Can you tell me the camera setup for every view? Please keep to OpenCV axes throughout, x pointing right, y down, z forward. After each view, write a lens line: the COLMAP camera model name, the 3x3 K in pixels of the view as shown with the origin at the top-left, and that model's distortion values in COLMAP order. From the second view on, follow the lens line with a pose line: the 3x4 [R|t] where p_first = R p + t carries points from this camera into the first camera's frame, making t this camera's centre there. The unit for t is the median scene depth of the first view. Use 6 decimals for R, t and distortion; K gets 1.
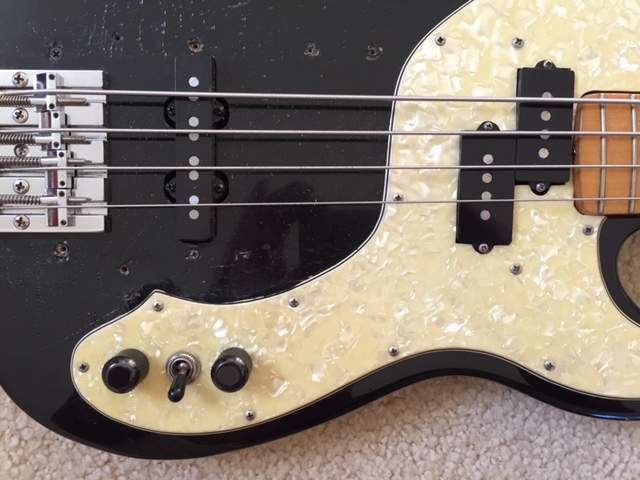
lens RADIAL K [[567.5, 0, 307.6], [0, 567.5, 254.5], [0, 0, 1]] dist [0.040014, -0.064505]
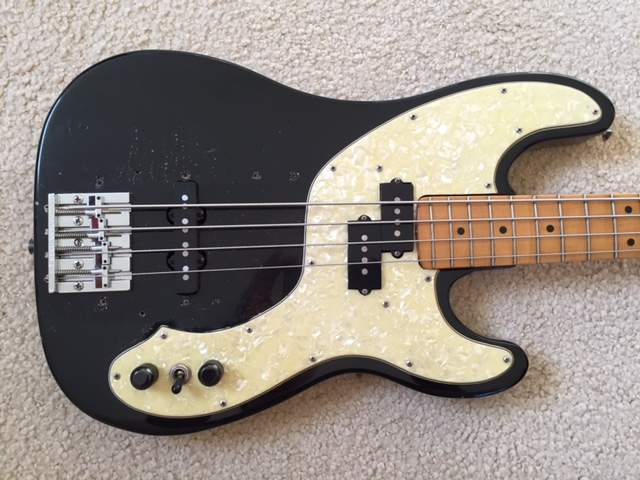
lens RADIAL K [[567.5, 0, 311.4], [0, 567.5, 251.6], [0, 0, 1]] dist [0.040014, -0.064505]
pose [[0.998728, -0.032860, 0.038231, 0.097115], [0.036533, 0.994345, -0.099715, 0.030375], [-0.034738, 0.100985, 0.994281, -0.625149]]
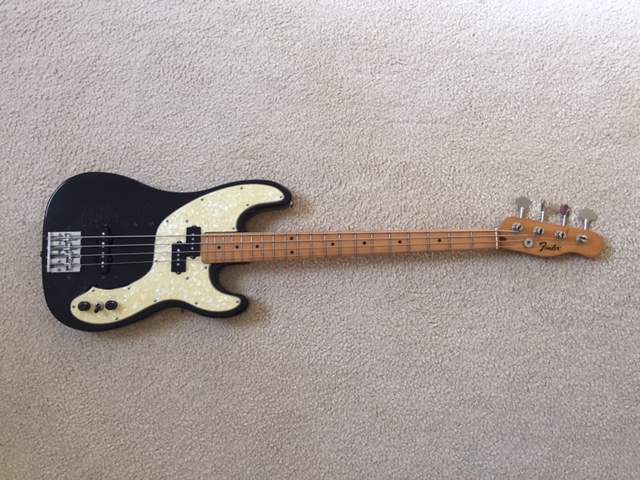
lens RADIAL K [[567.5, 0, 316.8], [0, 567.5, 245.3], [0, 0, 1]] dist [0.040014, -0.064505]
pose [[0.999519, -0.030957, 0.001778, 1.255368], [0.030849, 0.986967, -0.157937, 0.445322], [0.003135, 0.157915, 0.987448, -2.864888]]
